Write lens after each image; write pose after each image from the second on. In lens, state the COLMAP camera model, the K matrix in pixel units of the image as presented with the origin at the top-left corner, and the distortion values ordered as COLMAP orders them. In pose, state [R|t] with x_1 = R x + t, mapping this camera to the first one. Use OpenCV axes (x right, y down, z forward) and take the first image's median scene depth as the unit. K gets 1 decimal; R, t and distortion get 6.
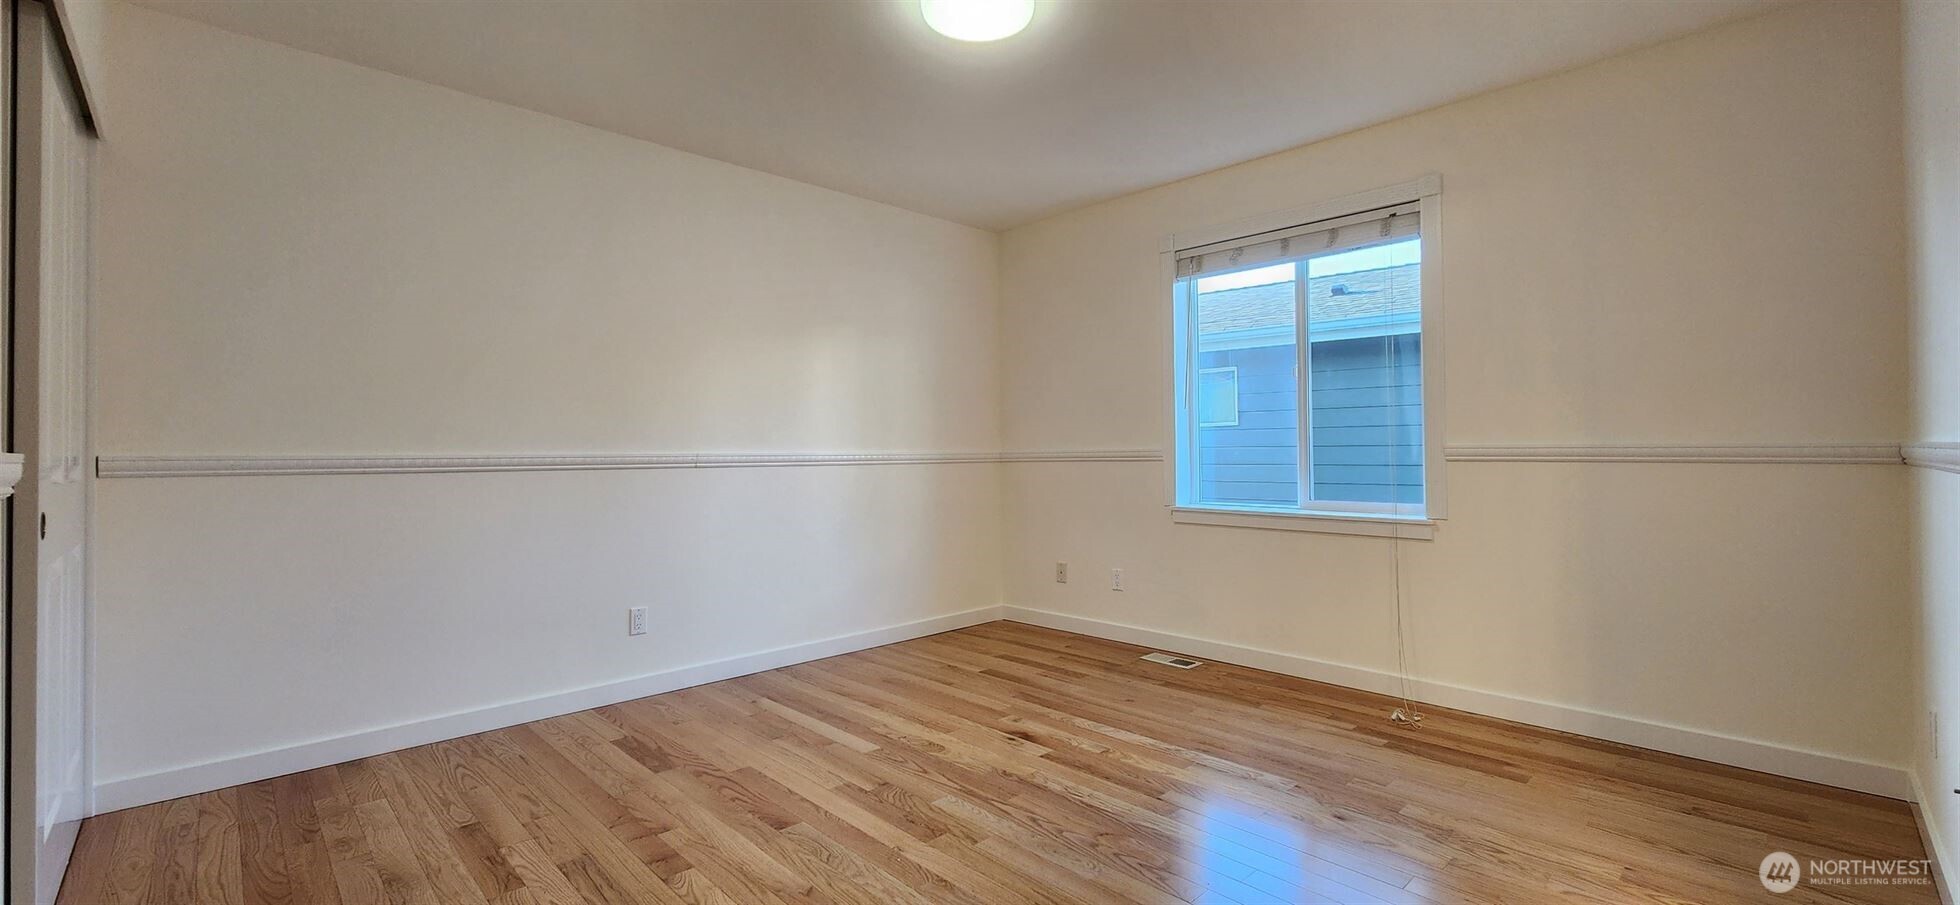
lens RADIAL K [[801.4, 0, 985.8], [0, 801.4, 444.6], [0, 0, 1]] dist [0.003211, -0.000200]
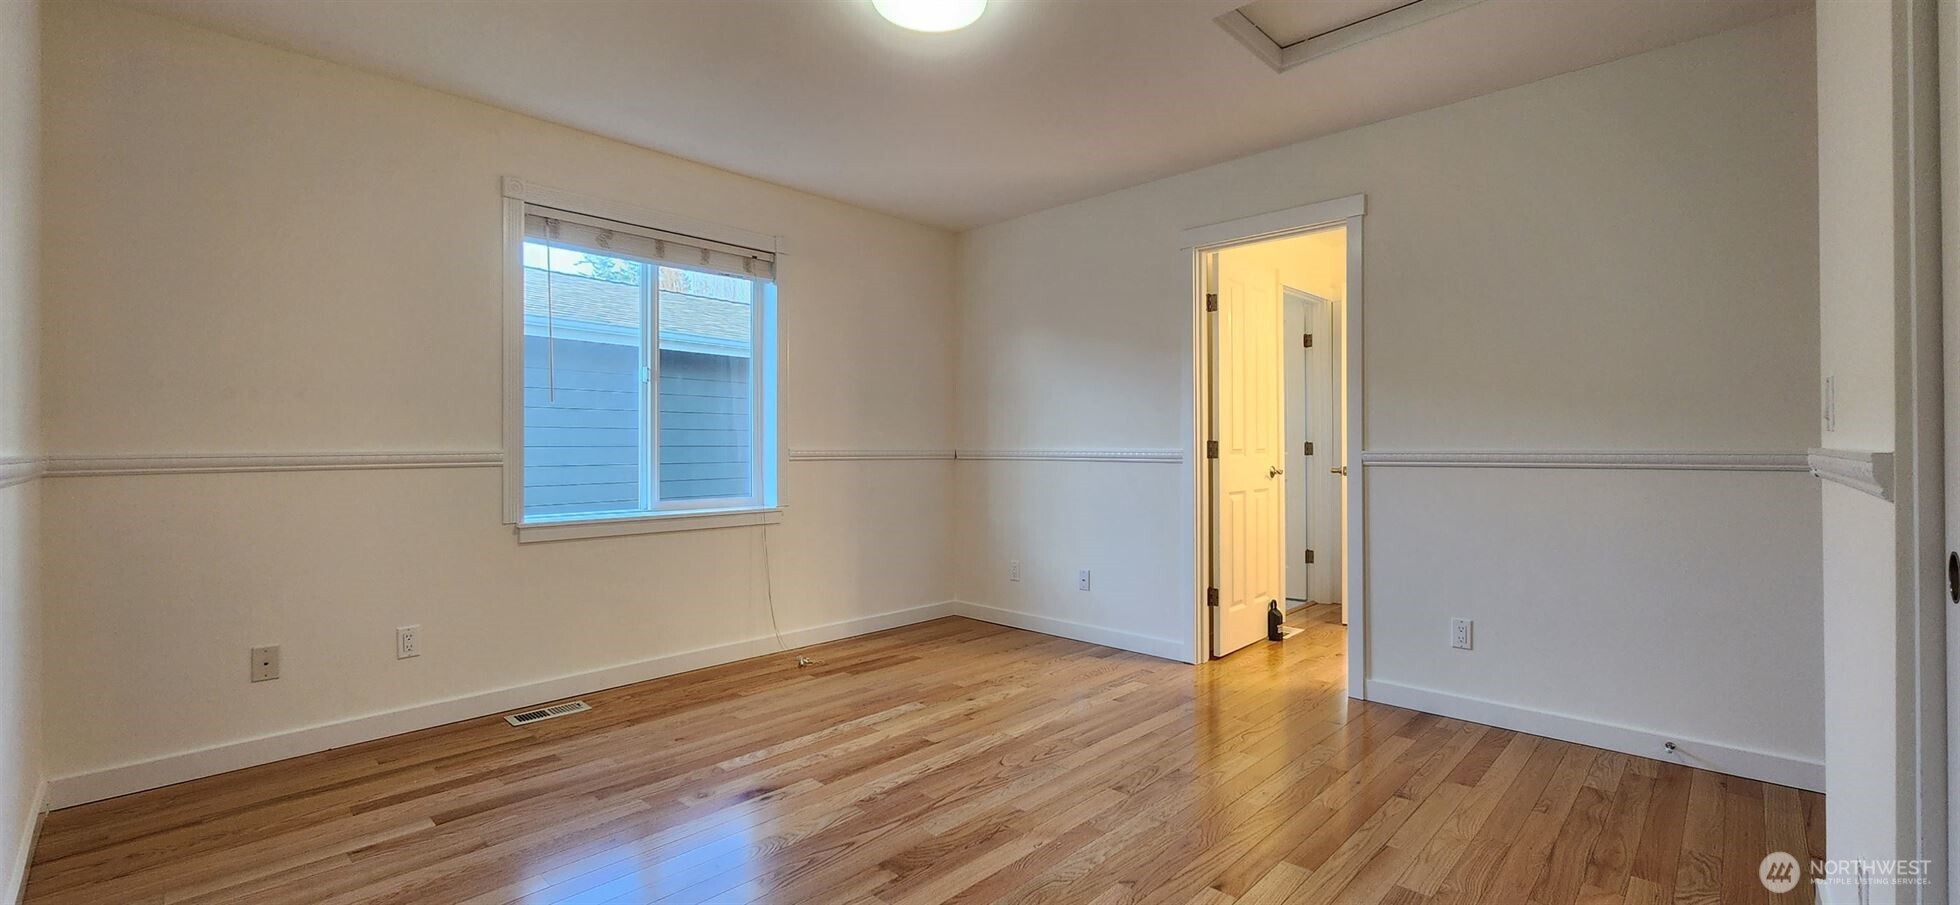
lens RADIAL K [[801.4, 0, 985.8], [0, 801.4, 444.6], [0, 0, 1]] dist [0.003211, -0.000200]
pose [[-0.050557, 0.014327, 0.998618, -0.726347], [-0.005161, 0.999880, -0.014607, 0.011197], [-0.998708, -0.005892, -0.050477, 0.729961]]
